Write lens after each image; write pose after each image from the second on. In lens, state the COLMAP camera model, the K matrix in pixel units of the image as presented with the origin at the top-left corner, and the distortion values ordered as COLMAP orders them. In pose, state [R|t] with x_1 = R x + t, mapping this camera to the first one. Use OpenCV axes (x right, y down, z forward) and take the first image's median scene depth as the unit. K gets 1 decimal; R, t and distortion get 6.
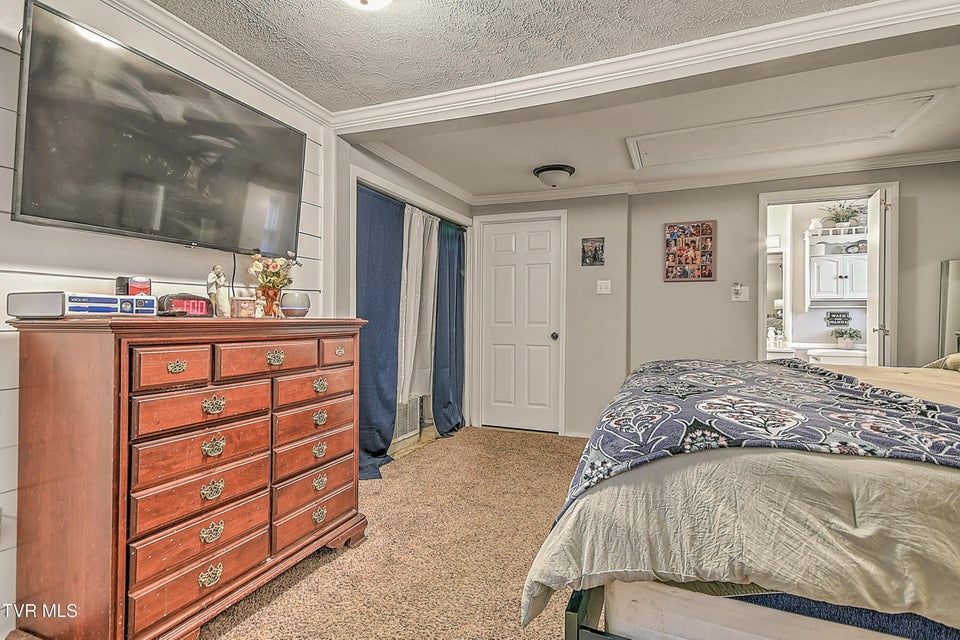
lens RADIAL K [[474.5, 0, 473.0], [0, 474.5, 317.3], [0, 0, 1]] dist [0.033975, -0.003055]
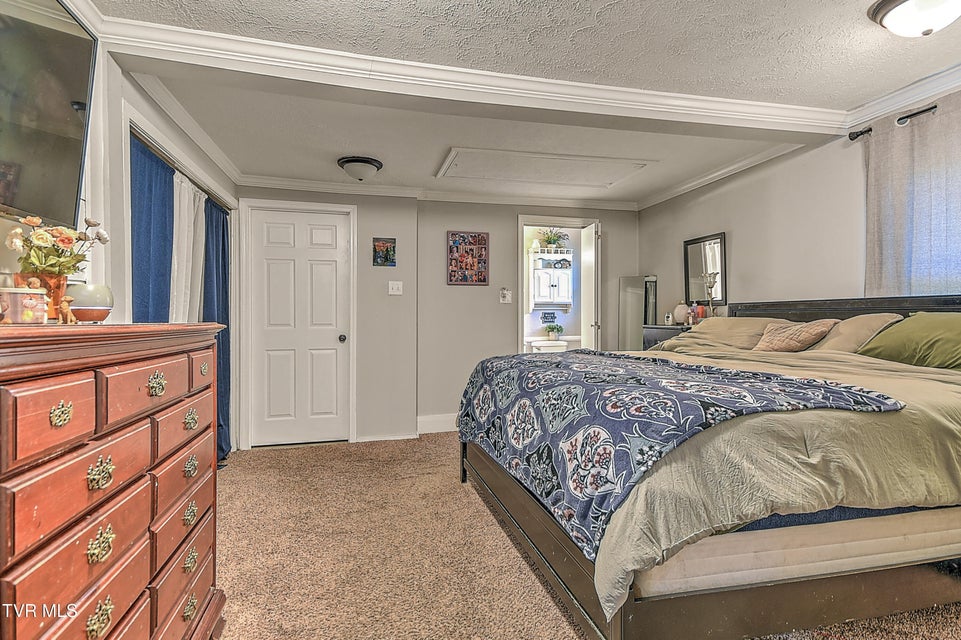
lens RADIAL K [[475.0, 0, 473.9], [0, 475.0, 320.9], [0, 0, 1]] dist [0.033975, -0.003055]
pose [[0.799965, -0.012903, 0.599908, -0.209366], [0.008995, 0.999914, 0.009512, -0.001976], [-0.599979, -0.002213, 0.800013, 0.100117]]
